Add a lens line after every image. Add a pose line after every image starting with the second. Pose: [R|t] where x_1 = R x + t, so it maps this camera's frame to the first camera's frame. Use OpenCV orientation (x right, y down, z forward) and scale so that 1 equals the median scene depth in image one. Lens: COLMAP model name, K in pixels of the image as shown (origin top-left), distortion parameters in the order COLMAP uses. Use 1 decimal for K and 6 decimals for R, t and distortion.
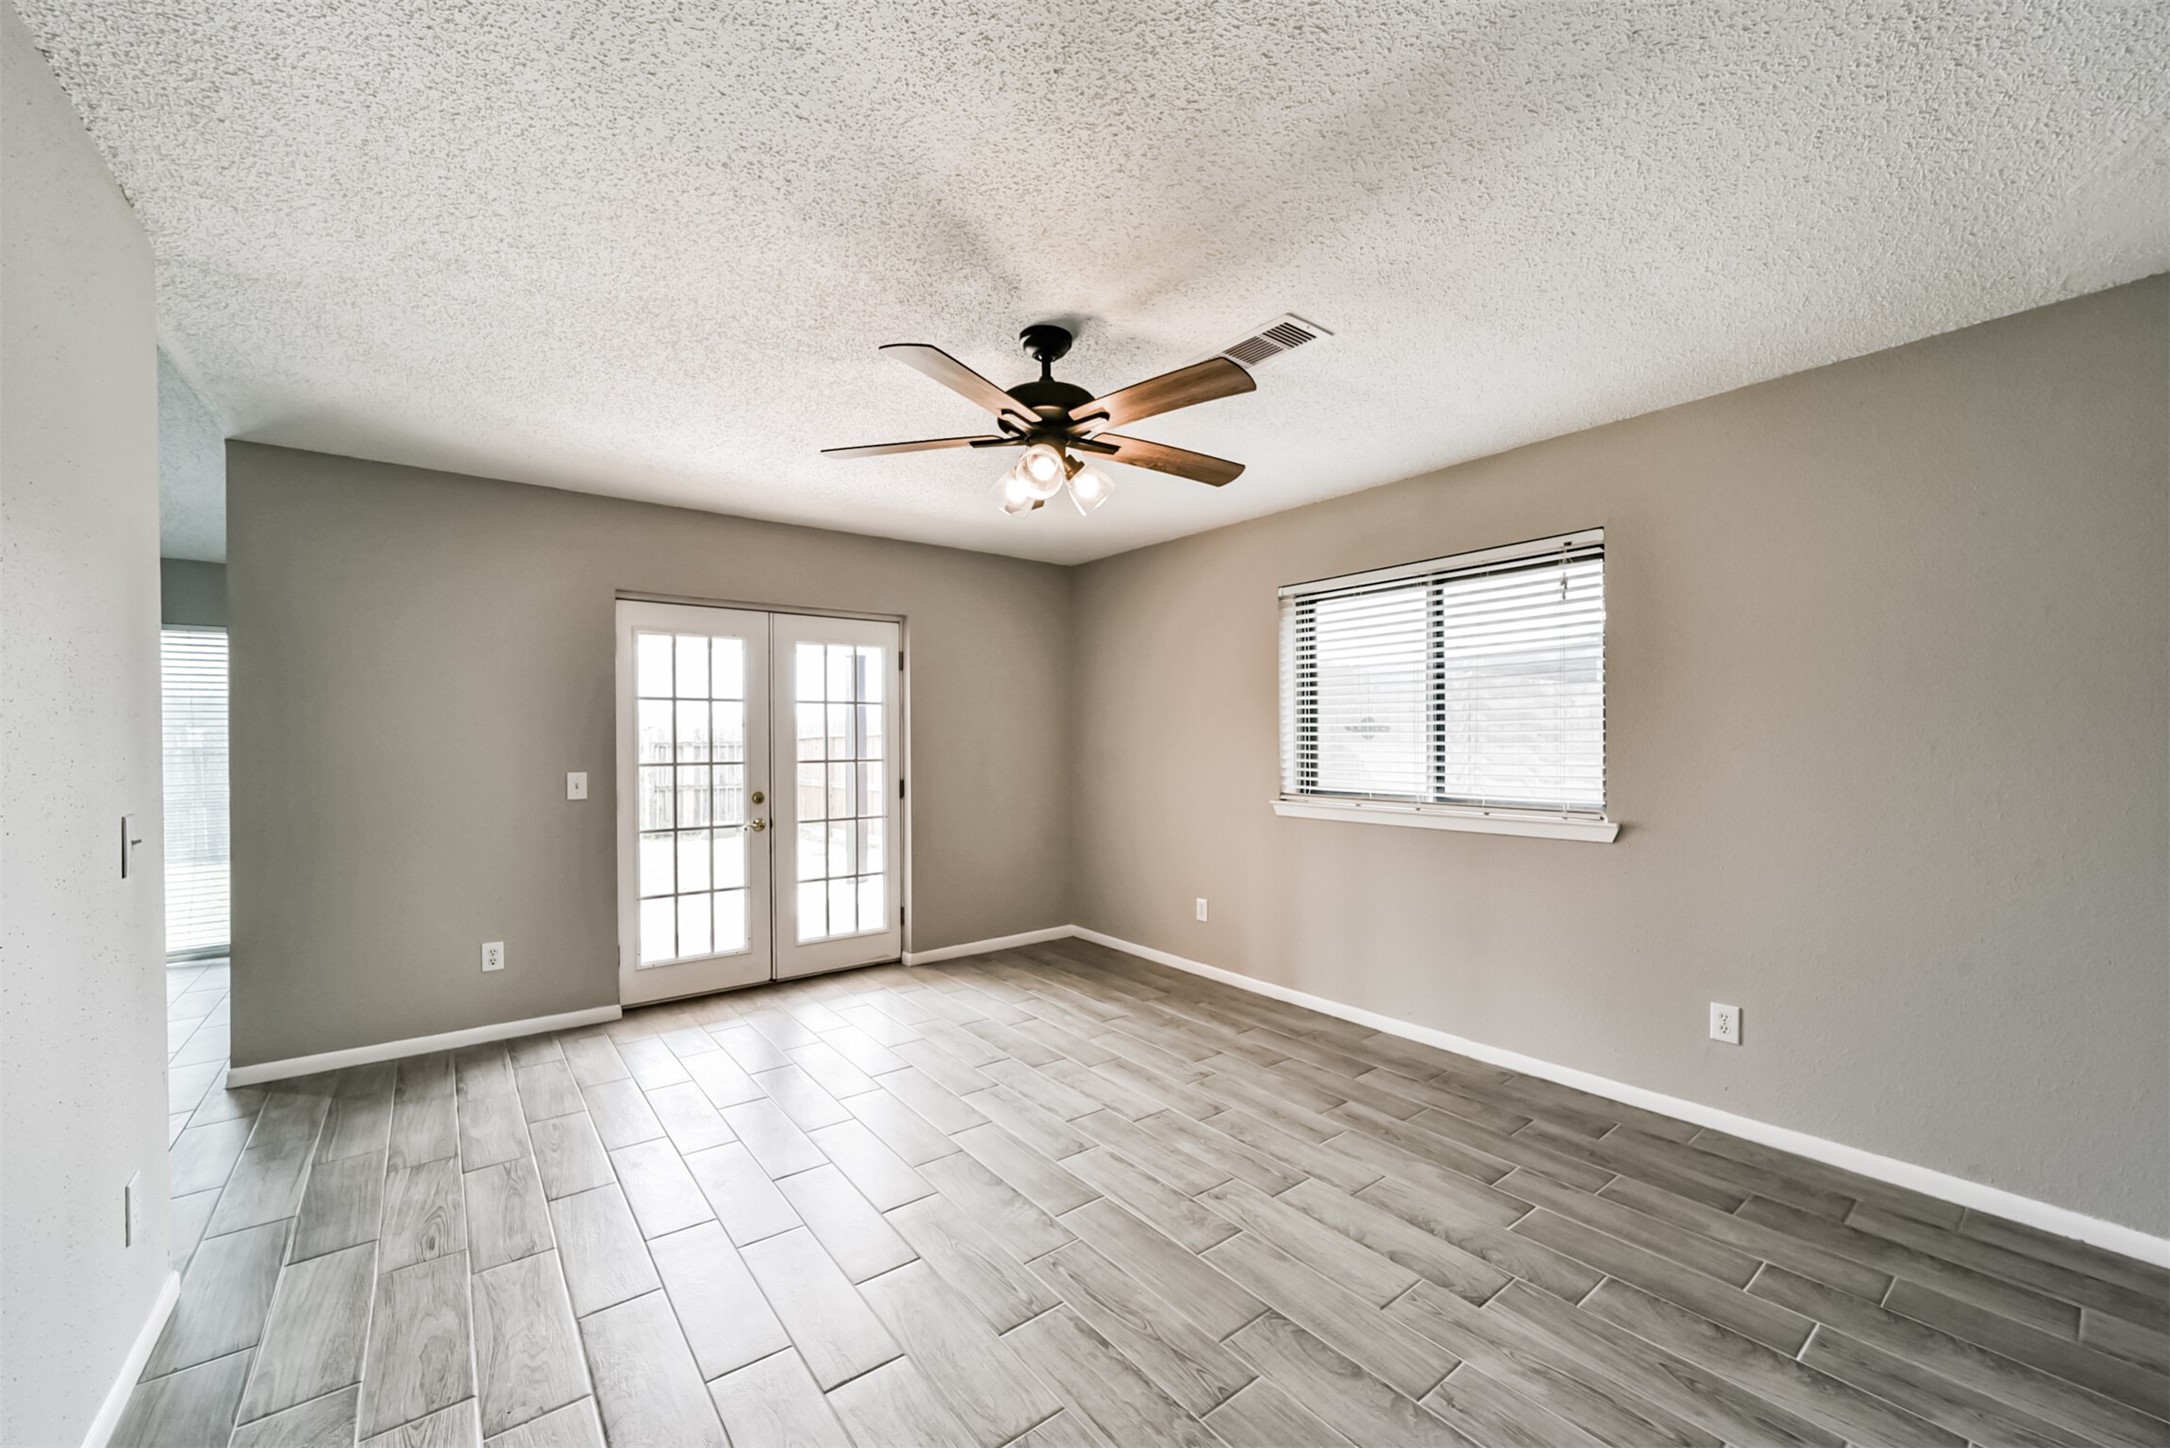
lens RADIAL K [[846.5, 0, 1075.5], [0, 846.5, 729.3], [0, 0, 1]] dist [-0.000968, 0.000142]
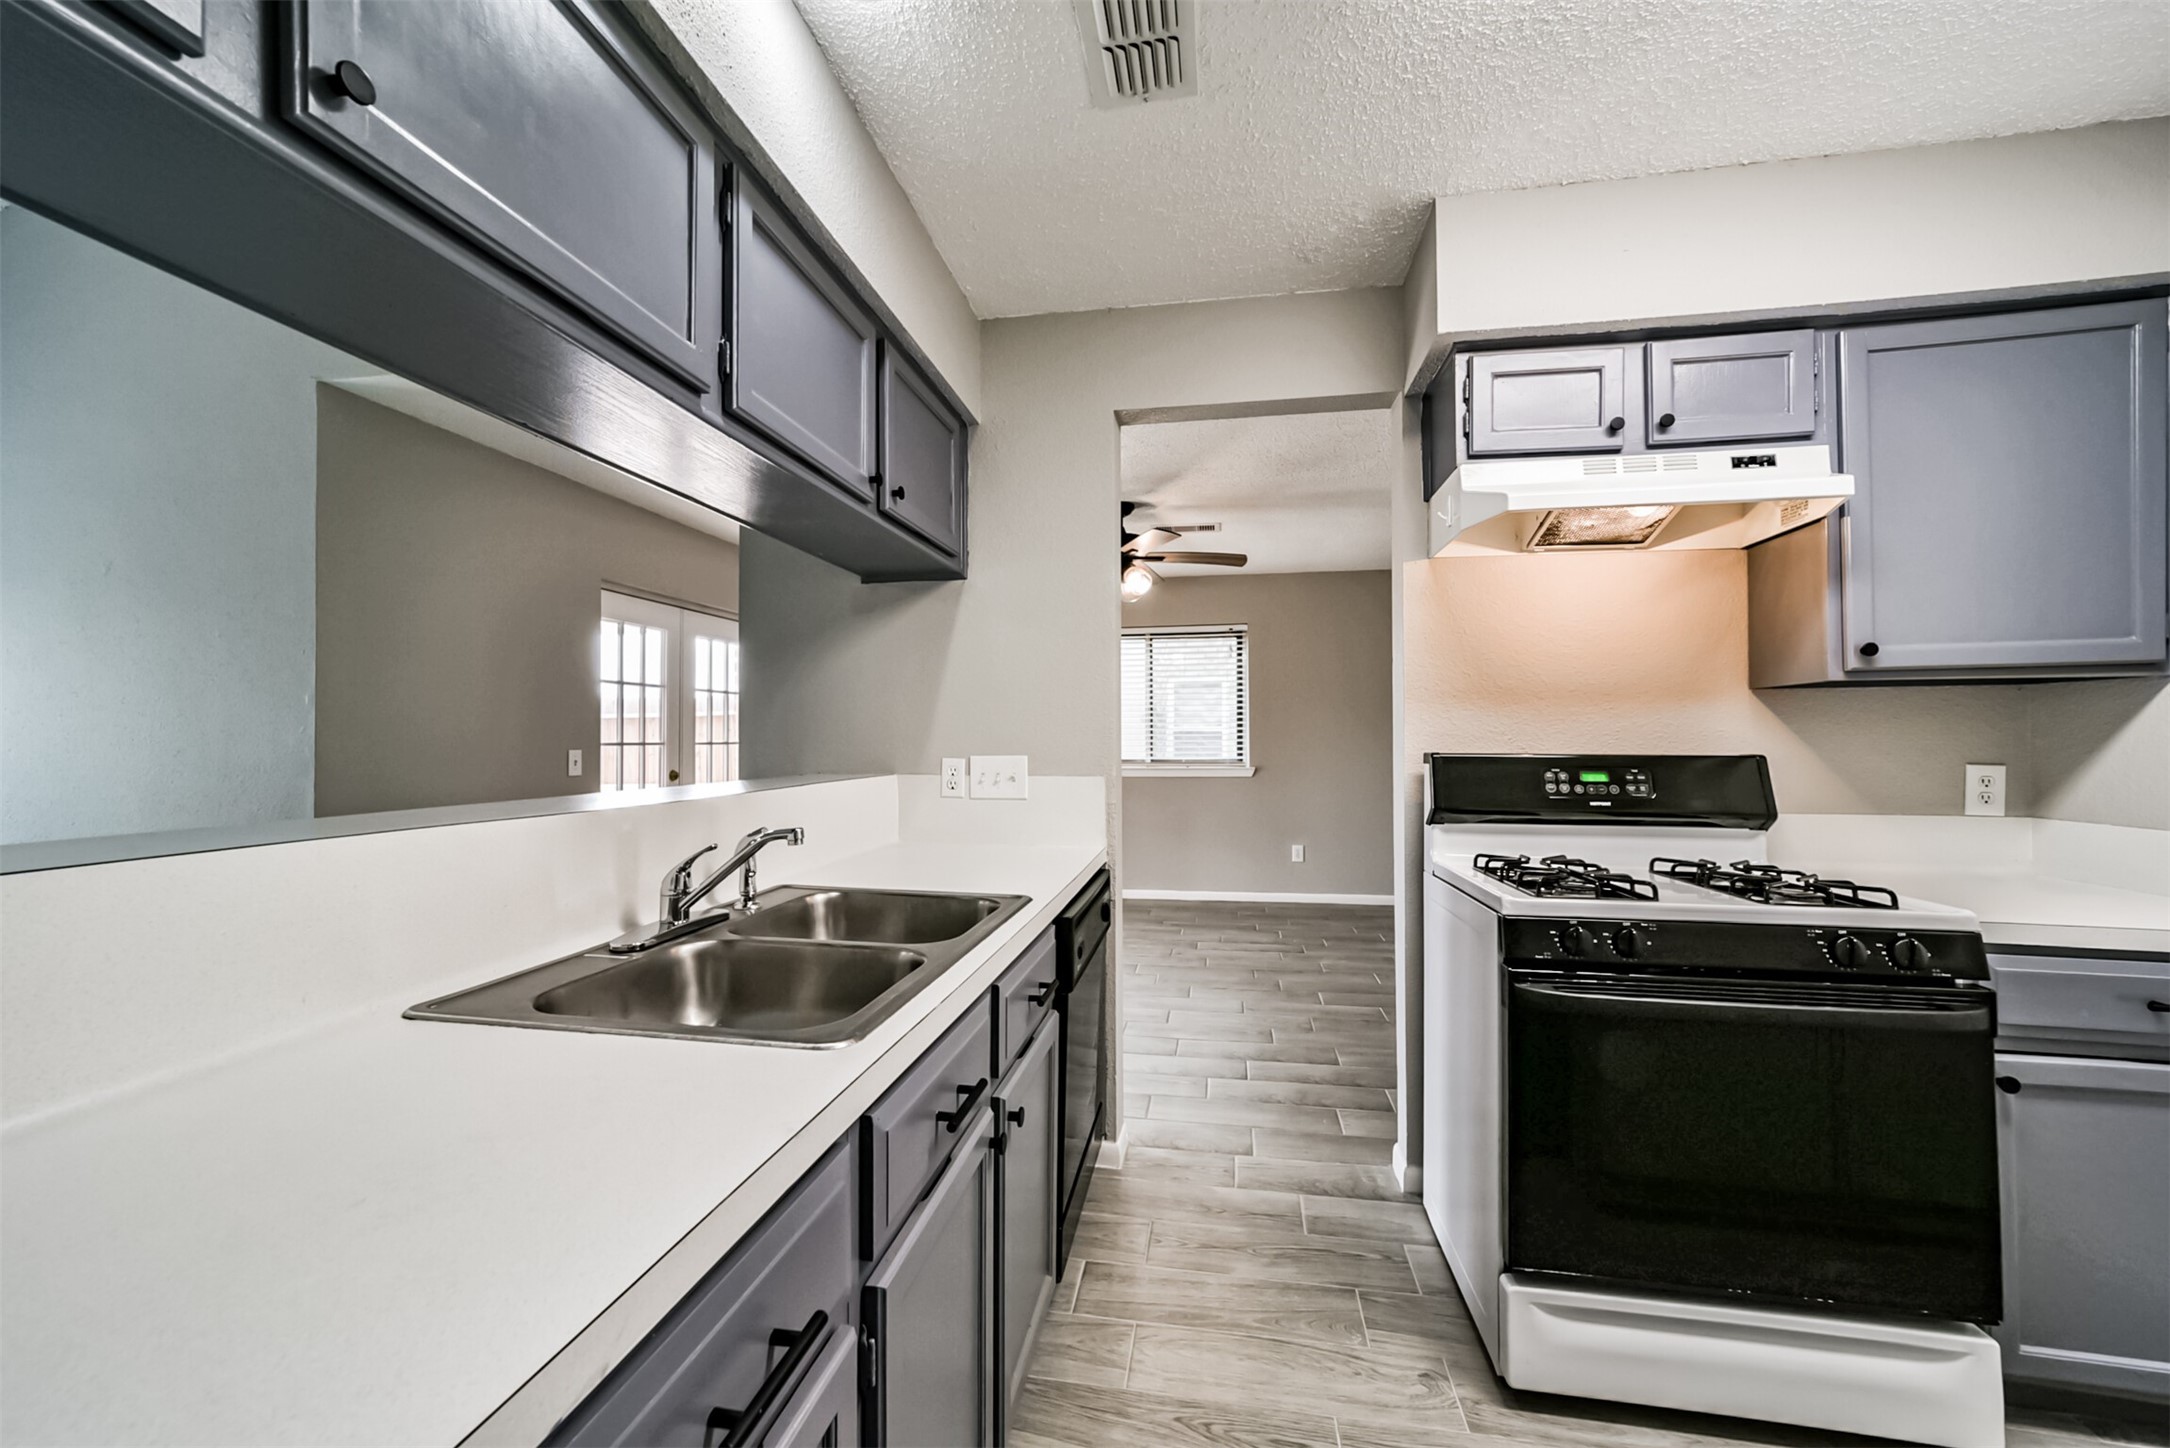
lens RADIAL K [[846.5, 0, 1067.6], [0, 846.5, 727.9], [0, 0, 1]] dist [-0.000968, 0.000142]
pose [[0.744244, 0.009761, 0.667836, -0.800169], [-0.012374, 0.999923, -0.000826, 0.015244], [-0.667793, -0.007649, 0.744308, -0.177010]]
